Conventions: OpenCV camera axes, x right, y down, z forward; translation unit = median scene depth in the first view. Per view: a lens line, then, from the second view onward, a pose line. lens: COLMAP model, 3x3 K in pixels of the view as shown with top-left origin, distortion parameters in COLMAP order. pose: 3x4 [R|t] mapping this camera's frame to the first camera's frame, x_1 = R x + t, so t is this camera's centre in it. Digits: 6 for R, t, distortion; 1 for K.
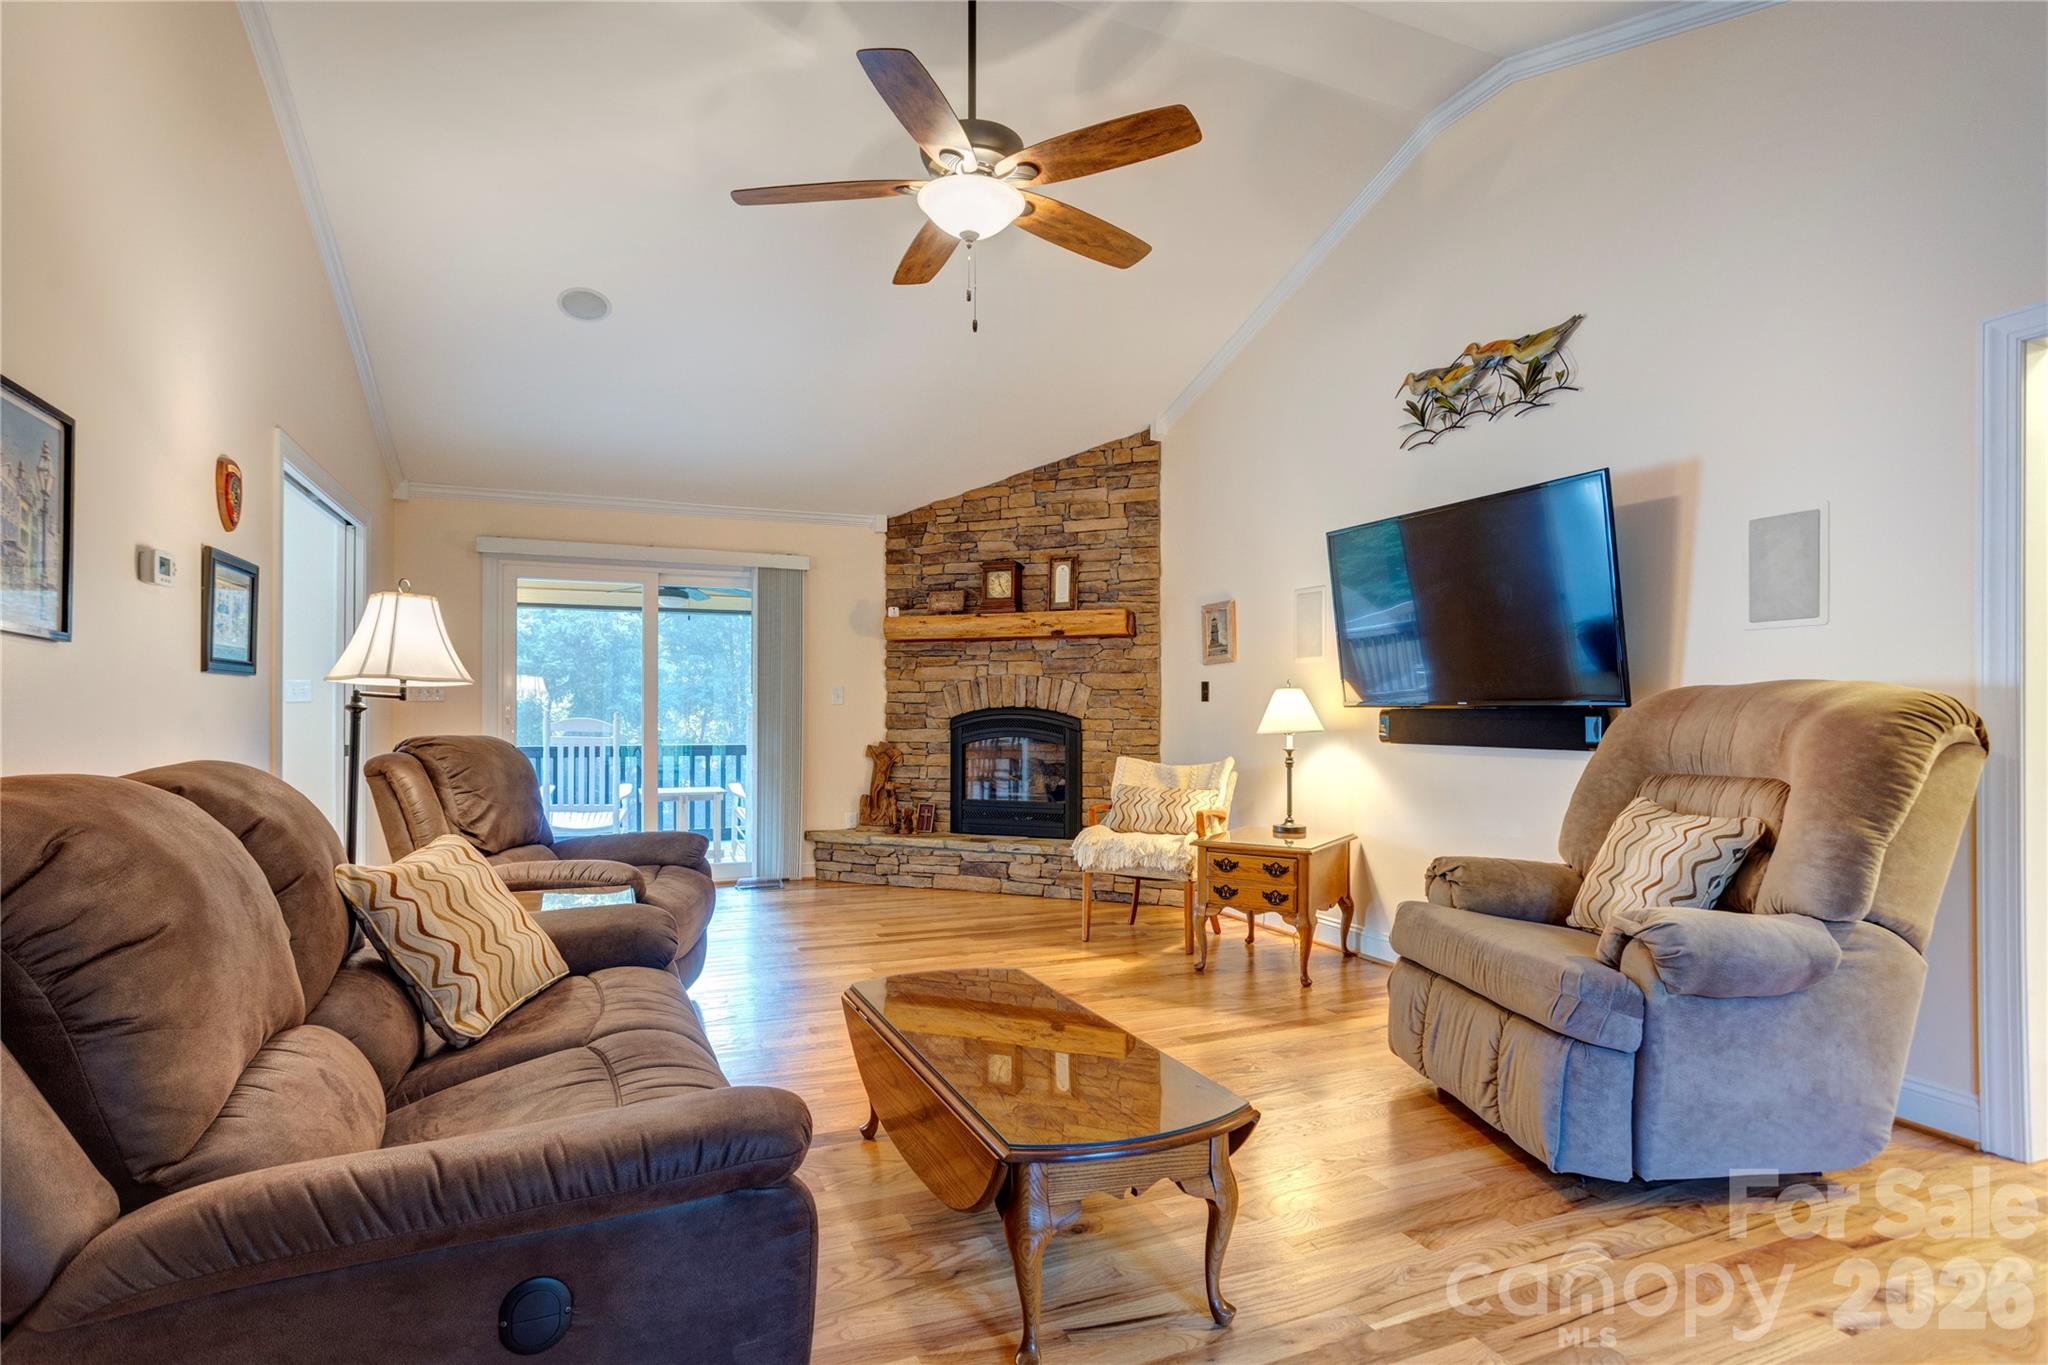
lens RADIAL K [[1032.4, 0, 998.0], [0, 1032.4, 716.9], [0, 0, 1]] dist [-0.044864, 0.035189]
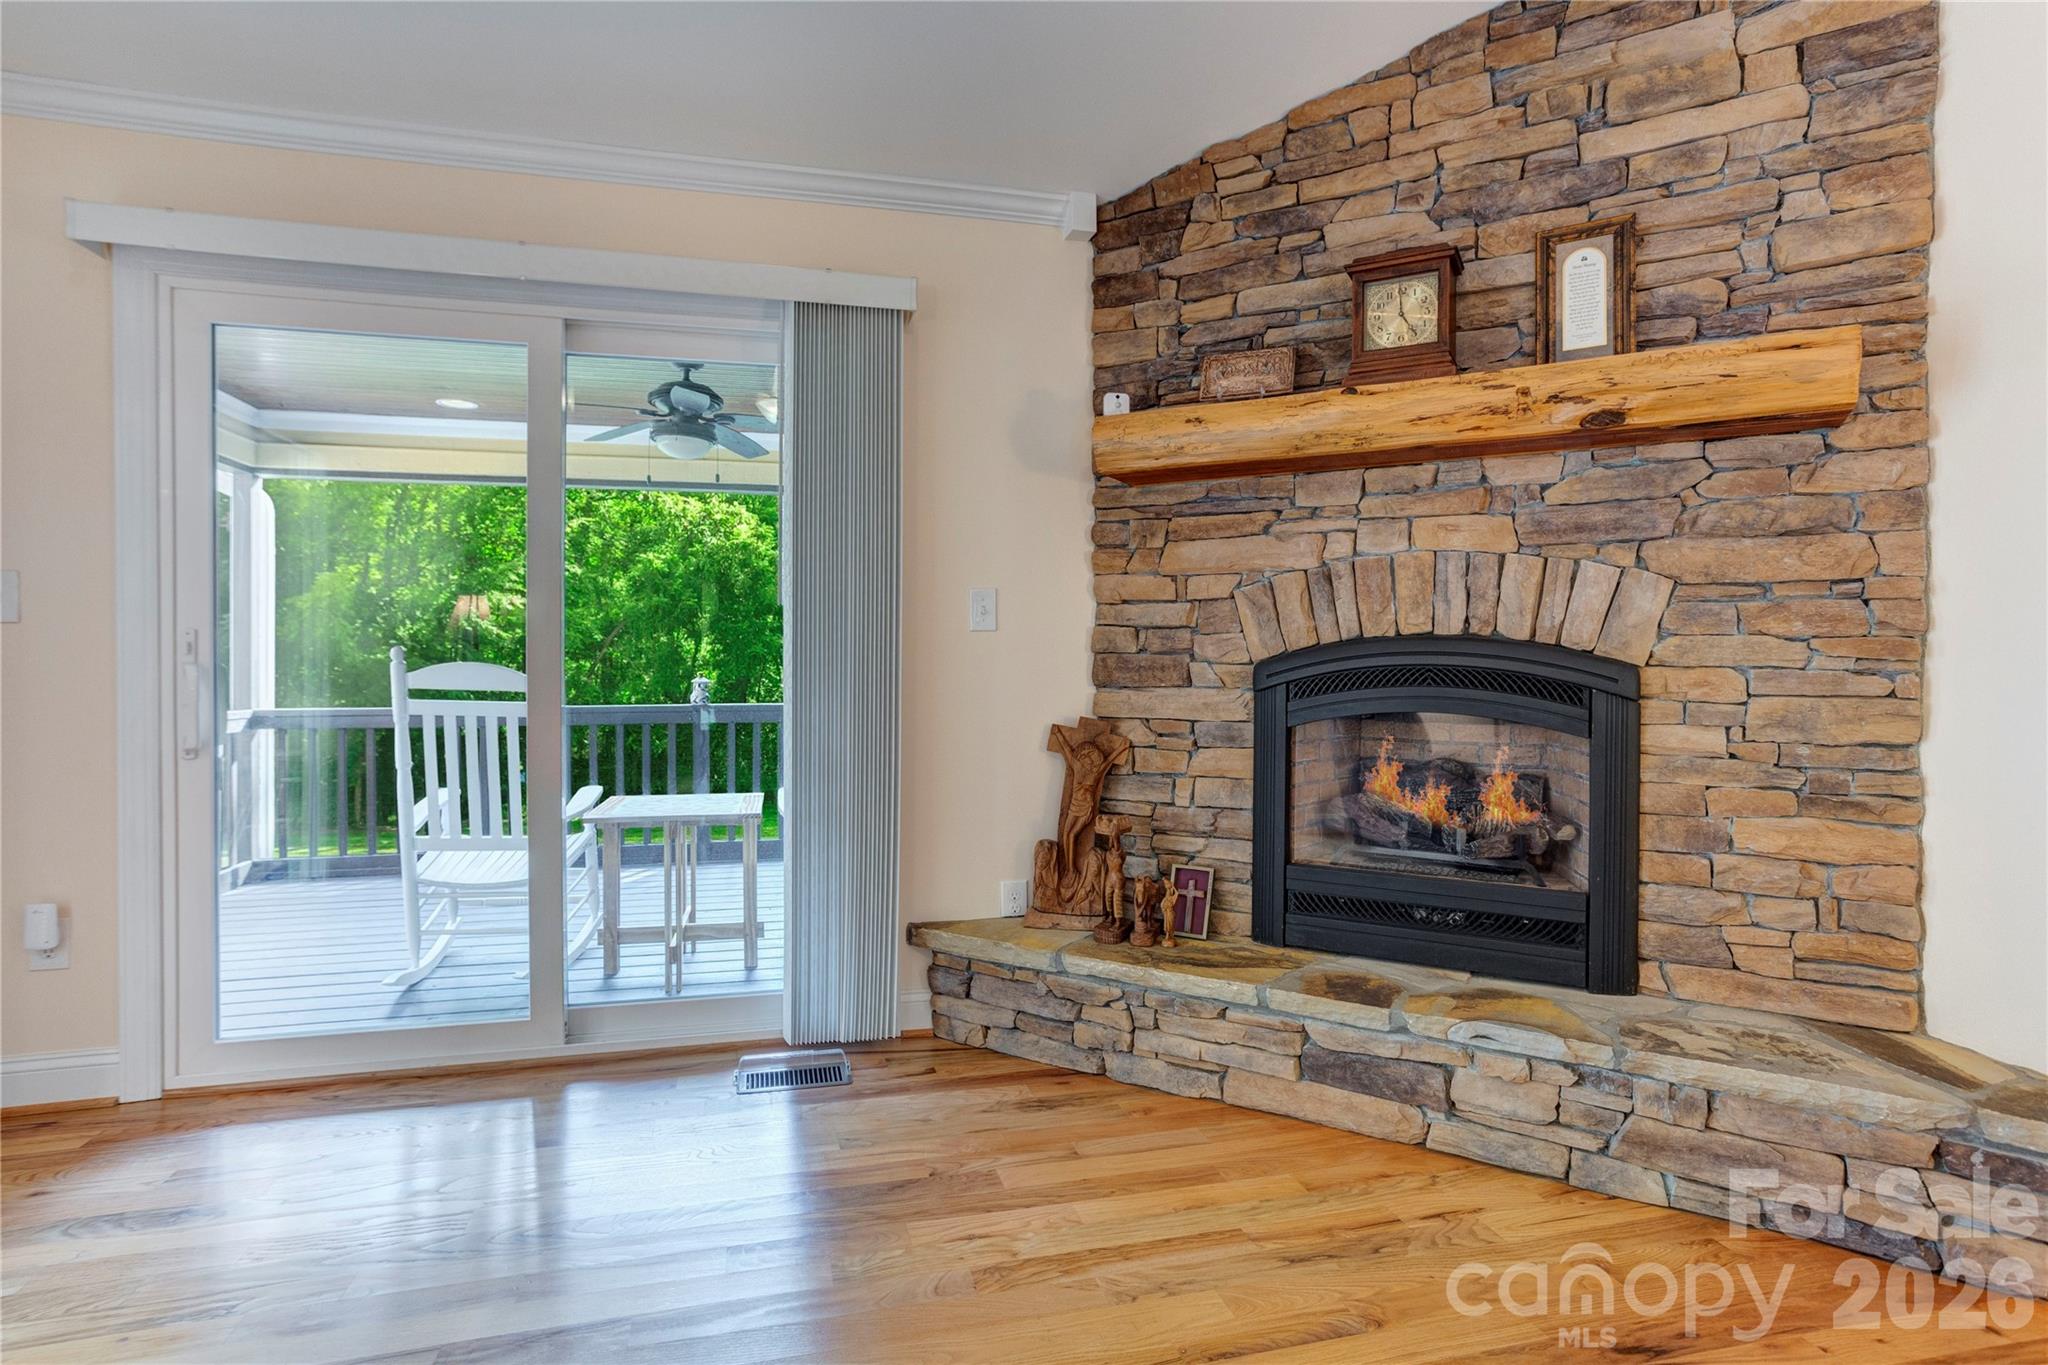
lens RADIAL K [[1016.2, 0, 994.5], [0, 1016.2, 659.5], [0, 0, 1]] dist [-0.048242, 0.032983]
pose [[0.987527, 0.001835, -0.157442, -0.087963], [-0.001502, 0.999996, 0.002236, -0.000911], [0.157445, -0.001972, 0.987526, 0.609152]]
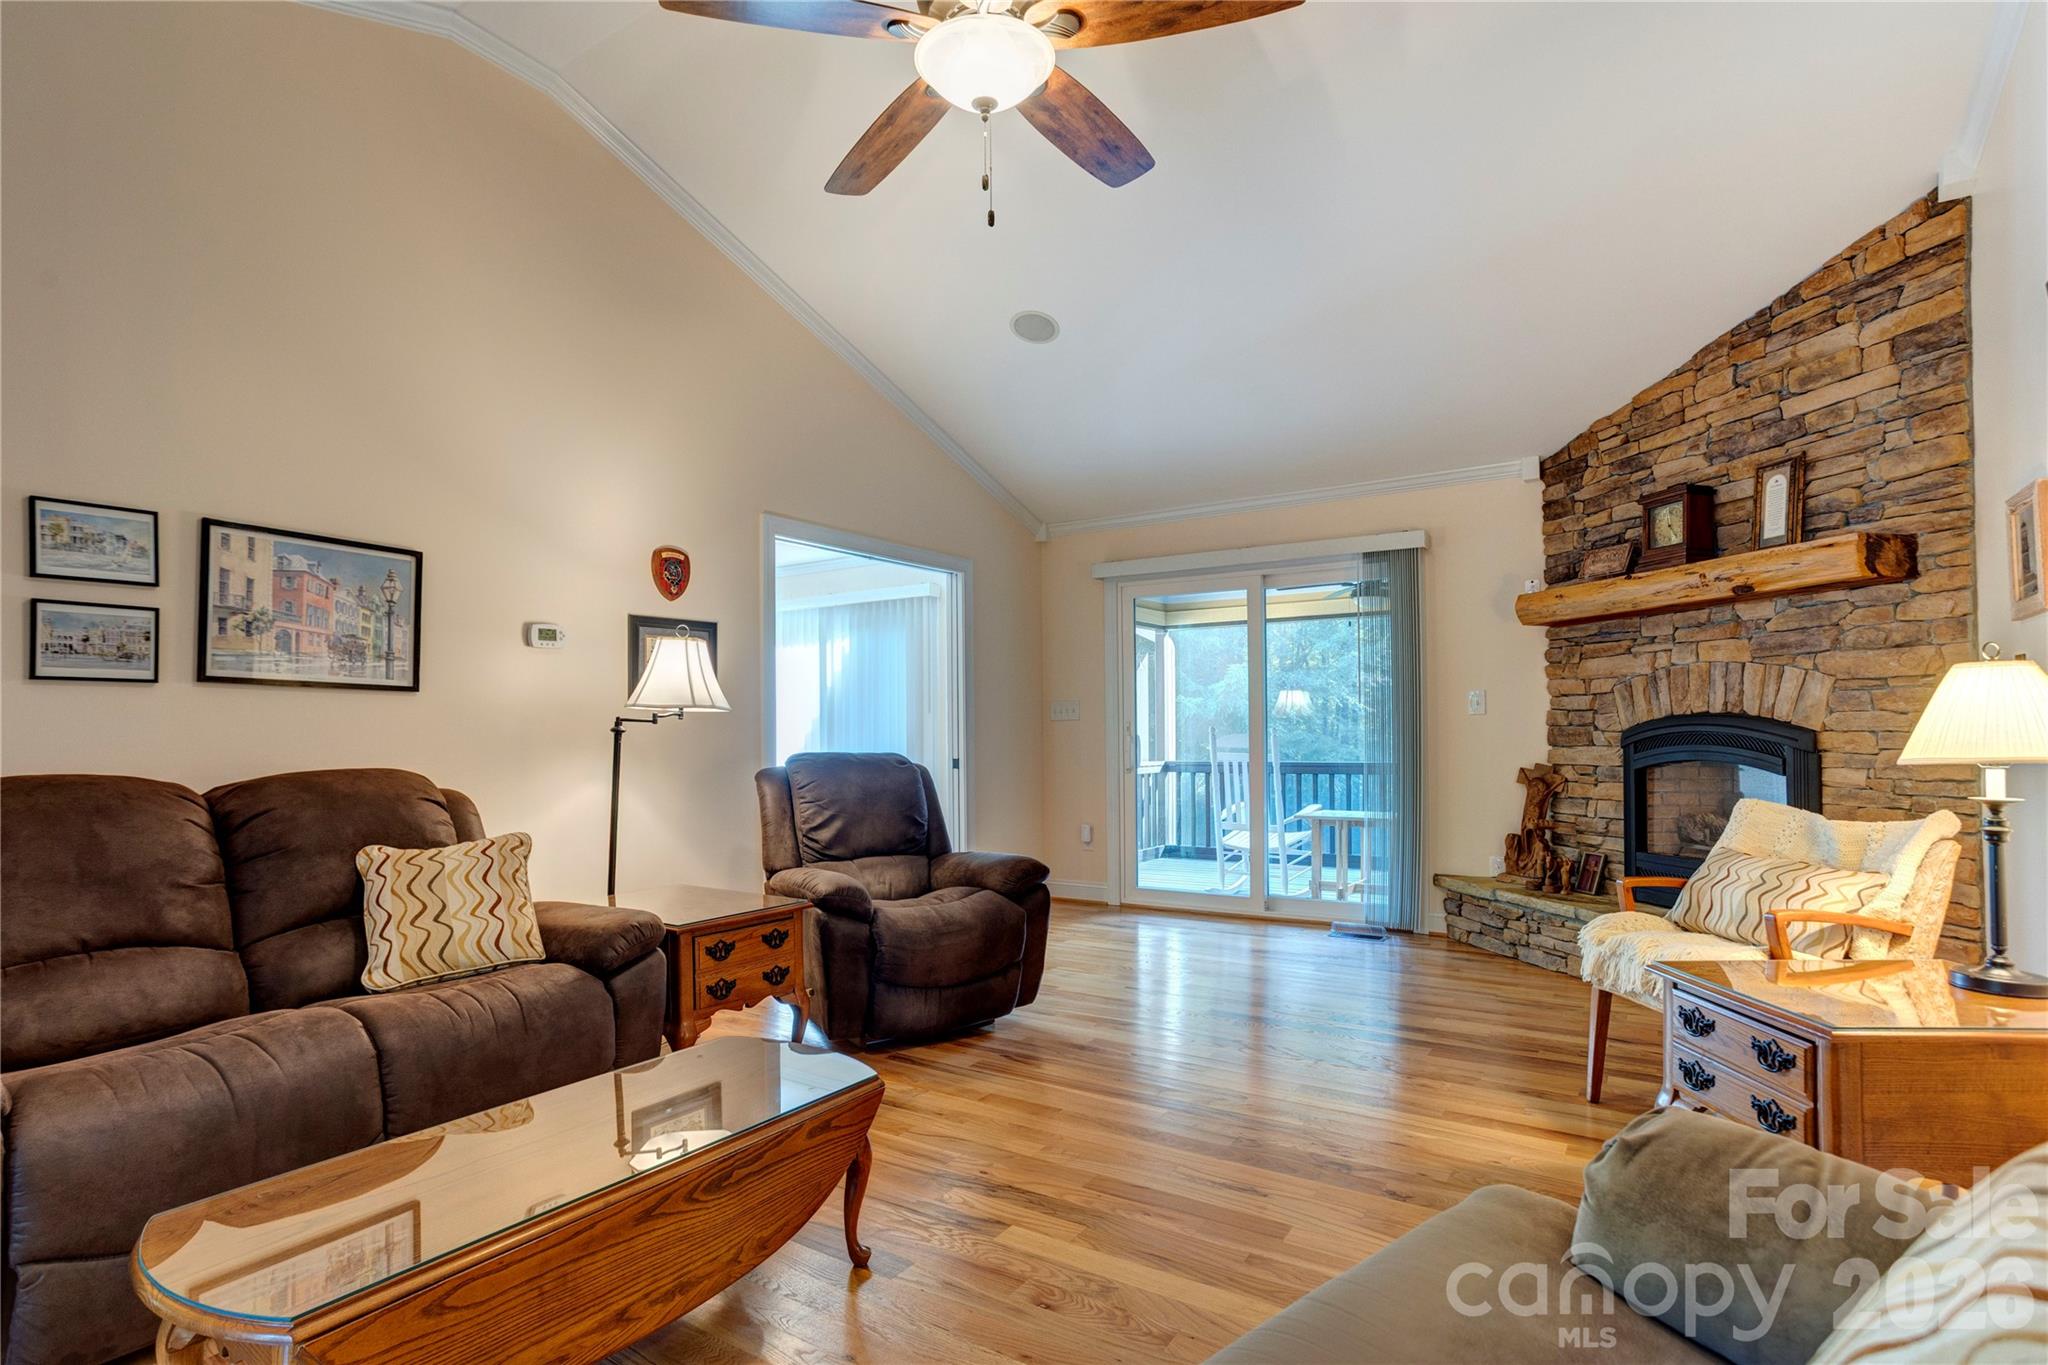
lens RADIAL K [[1032.4, 0, 998.0], [0, 1032.4, 716.9], [0, 0, 1]] dist [-0.044864, 0.035189]
pose [[0.546184, -0.017759, -0.837477, 0.306225], [0.007755, 0.999840, -0.016144, -0.000471], [0.837629, 0.002323, 0.546234, 0.295333]]
